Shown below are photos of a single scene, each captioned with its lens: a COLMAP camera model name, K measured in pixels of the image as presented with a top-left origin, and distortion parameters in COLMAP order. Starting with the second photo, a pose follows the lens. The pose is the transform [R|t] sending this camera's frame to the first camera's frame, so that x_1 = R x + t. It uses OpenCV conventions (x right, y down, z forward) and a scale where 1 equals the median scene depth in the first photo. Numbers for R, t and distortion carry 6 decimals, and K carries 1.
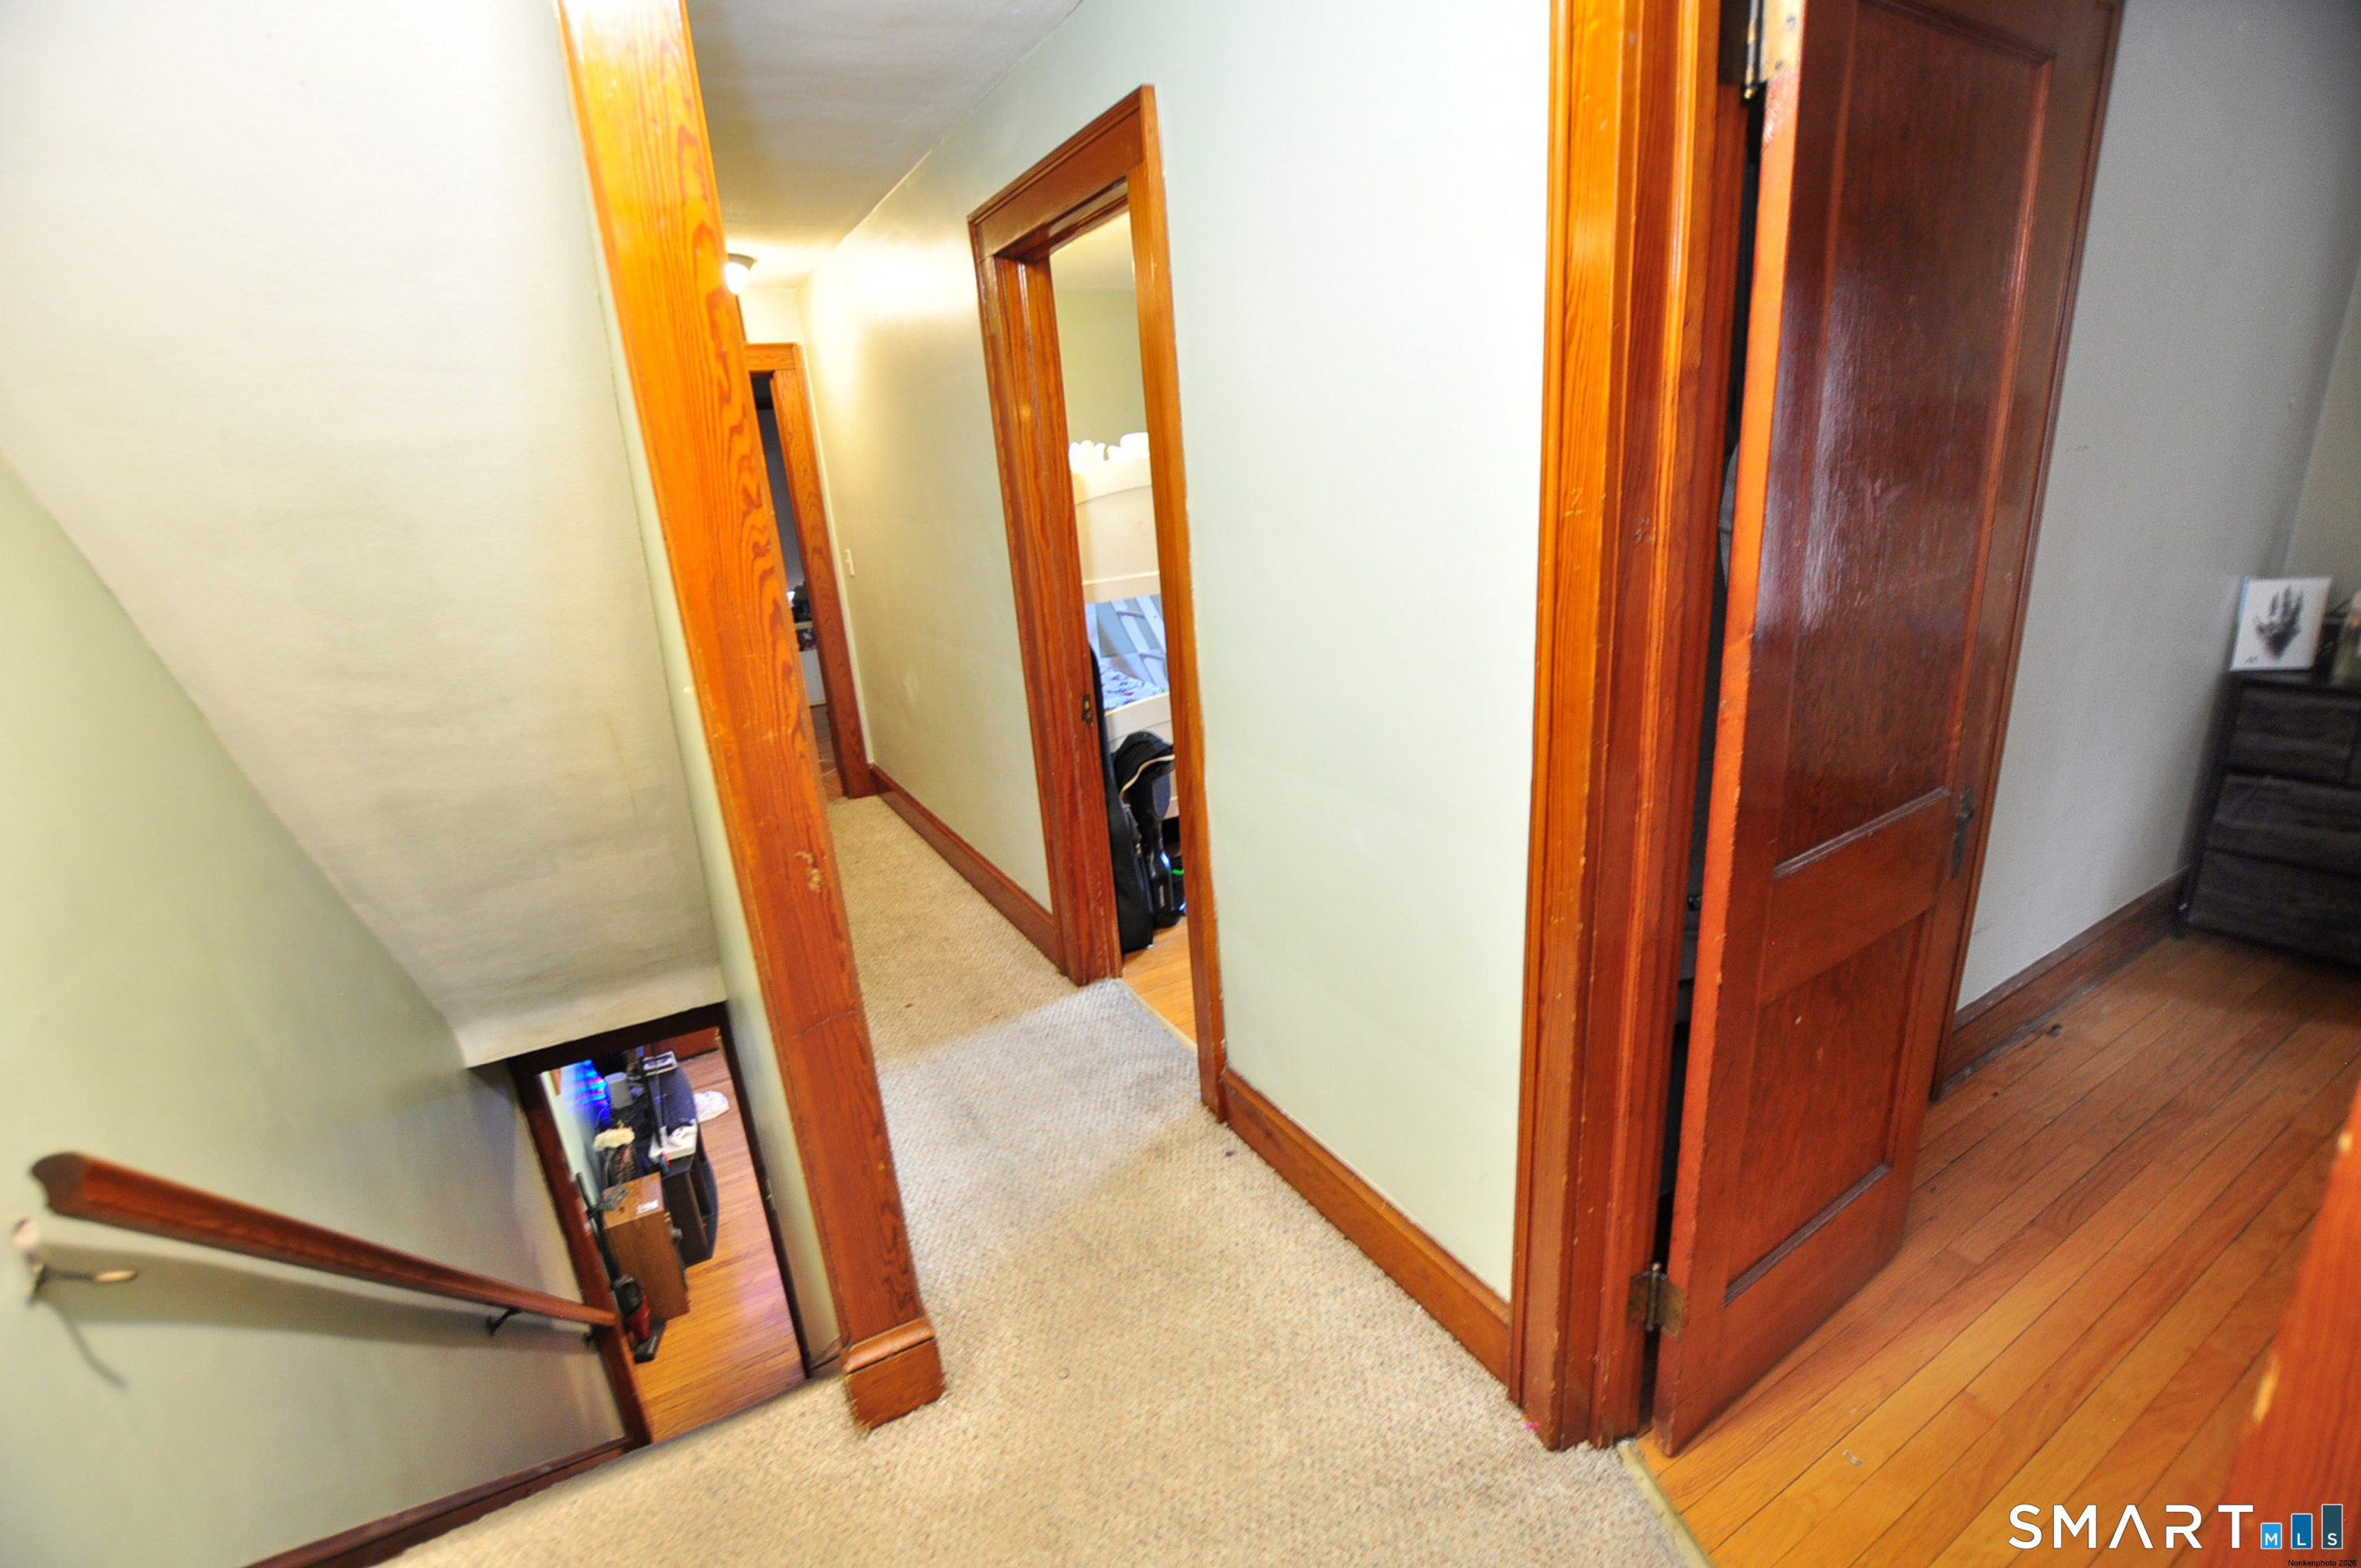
lens RADIAL K [[1029.6, 0, 1208.9], [0, 1029.6, 817.2], [0, 0, 1]] dist [-0.027856, 0.005858]
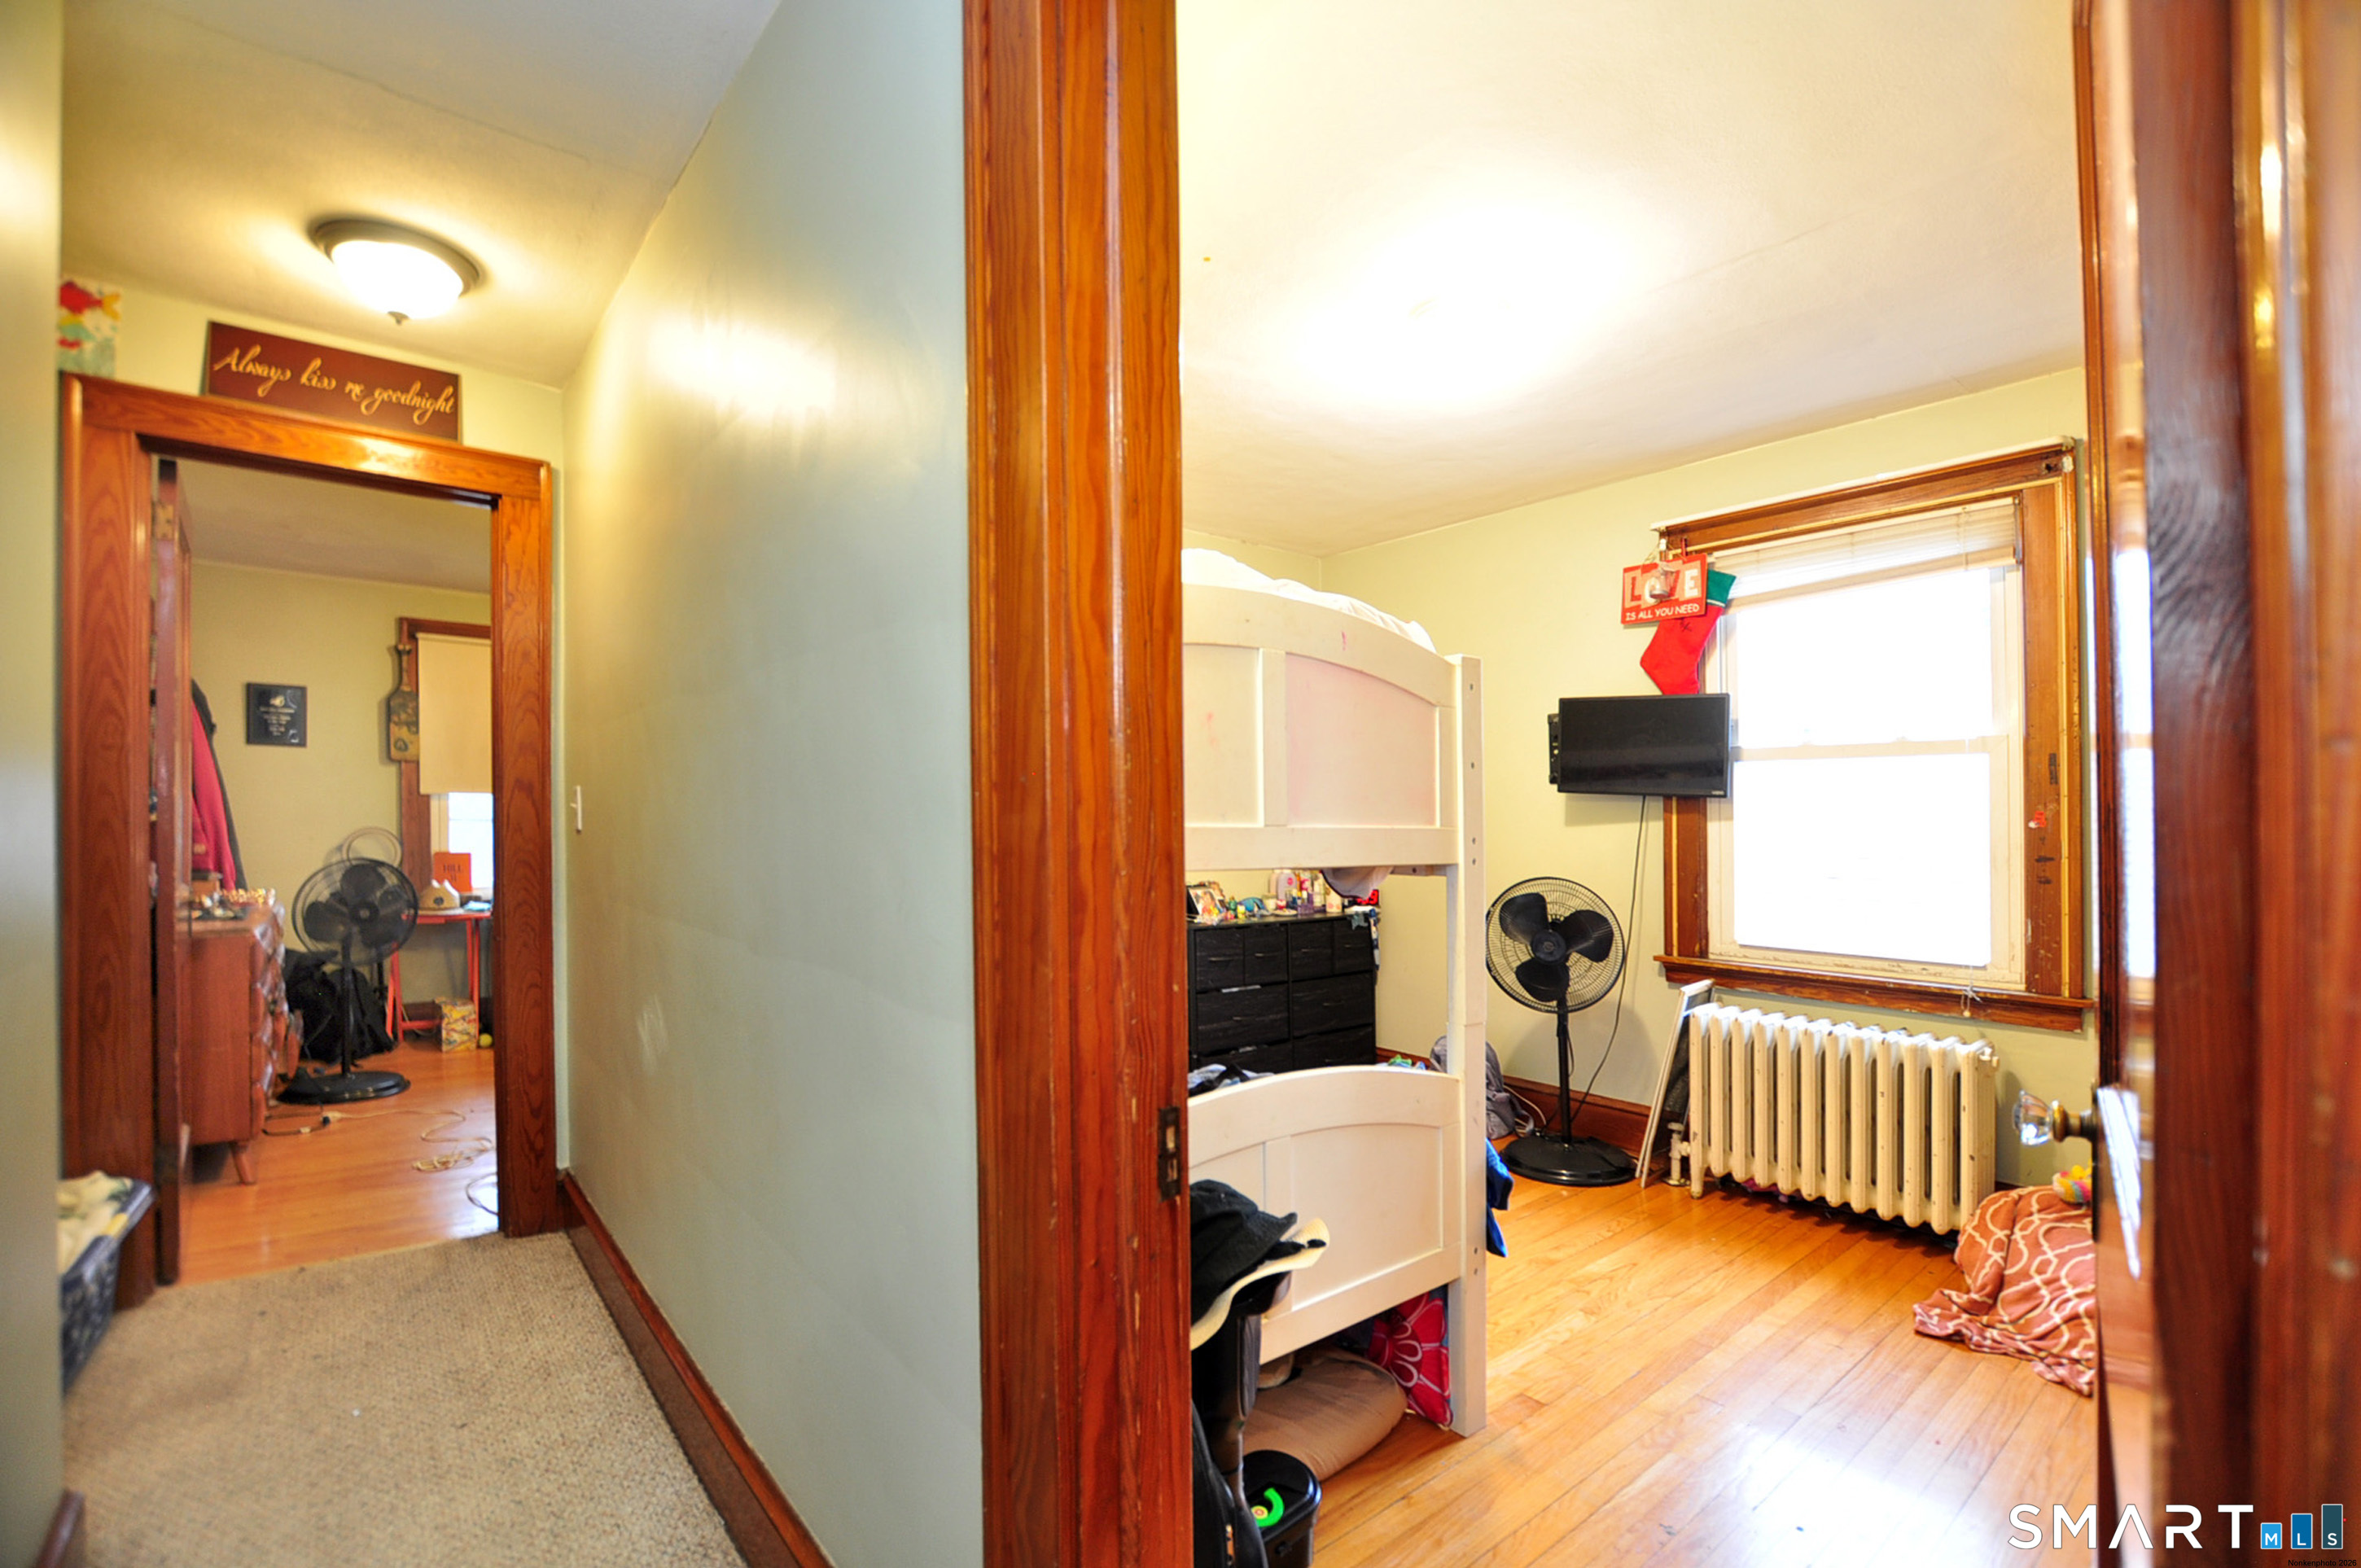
lens RADIAL K [[1029.6, 0, 1208.9], [0, 1029.6, 817.2], [0, 0, 1]] dist [-0.027856, 0.005858]
pose [[0.983405, 0.049381, 0.174572, -0.110181], [0.007978, 0.949542, -0.313538, -0.067016], [-0.181246, 0.309728, 0.933391, 0.435821]]
